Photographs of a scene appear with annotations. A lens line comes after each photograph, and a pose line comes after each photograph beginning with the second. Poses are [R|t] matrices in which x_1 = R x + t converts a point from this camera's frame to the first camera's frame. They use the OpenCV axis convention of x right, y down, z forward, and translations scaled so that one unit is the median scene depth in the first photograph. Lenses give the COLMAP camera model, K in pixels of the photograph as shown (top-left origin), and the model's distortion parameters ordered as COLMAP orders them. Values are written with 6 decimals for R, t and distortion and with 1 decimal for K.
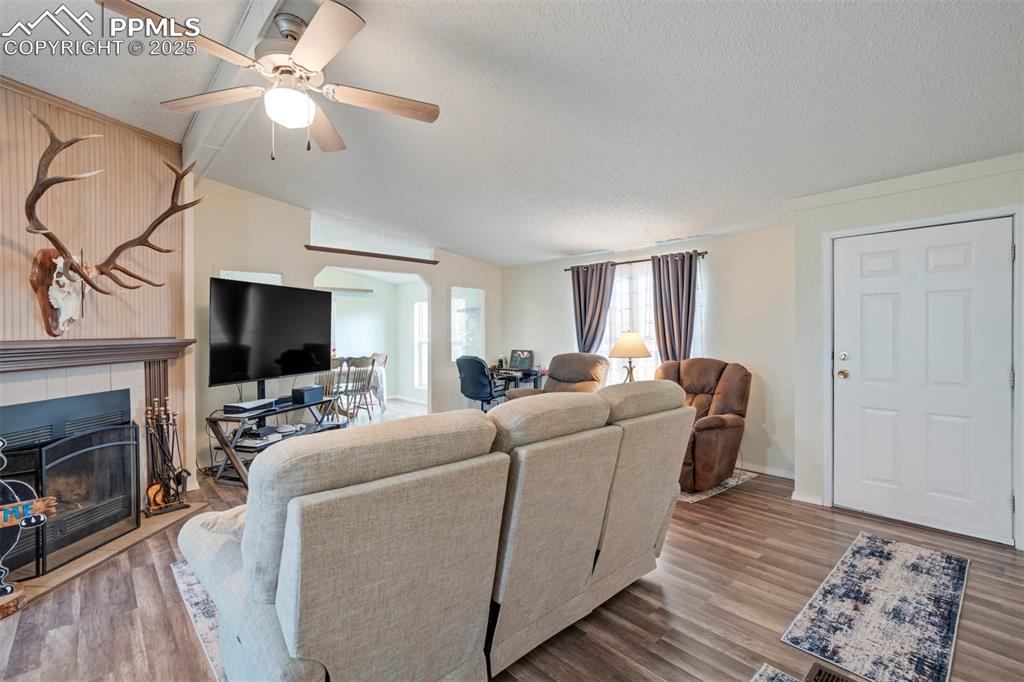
lens RADIAL K [[464.3, 0, 513.2], [0, 464.3, 337.8], [0, 0, 1]] dist [-0.002141, 0.004026]
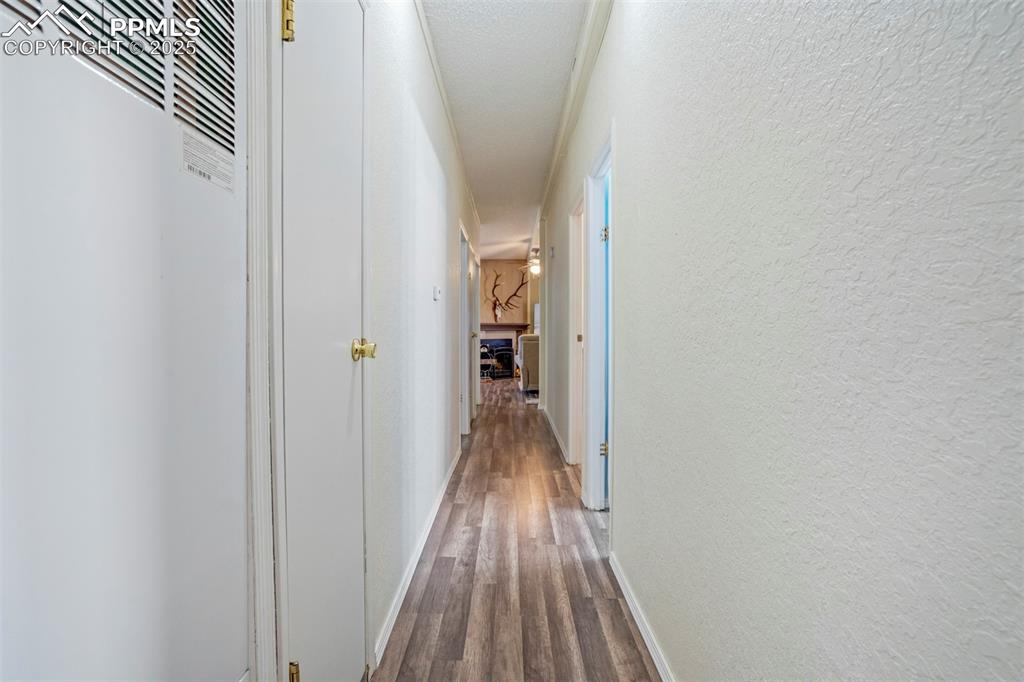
lens RADIAL K [[464.3, 0, 512.0], [0, 464.3, 338.1], [0, 0, 1]] dist [-0.002141, 0.004026]
pose [[0.742097, 0.015851, -0.670106, 1.659521], [-0.010781, 0.999873, 0.011713, 0.080159], [0.670206, -0.001468, 0.742173, -1.736884]]
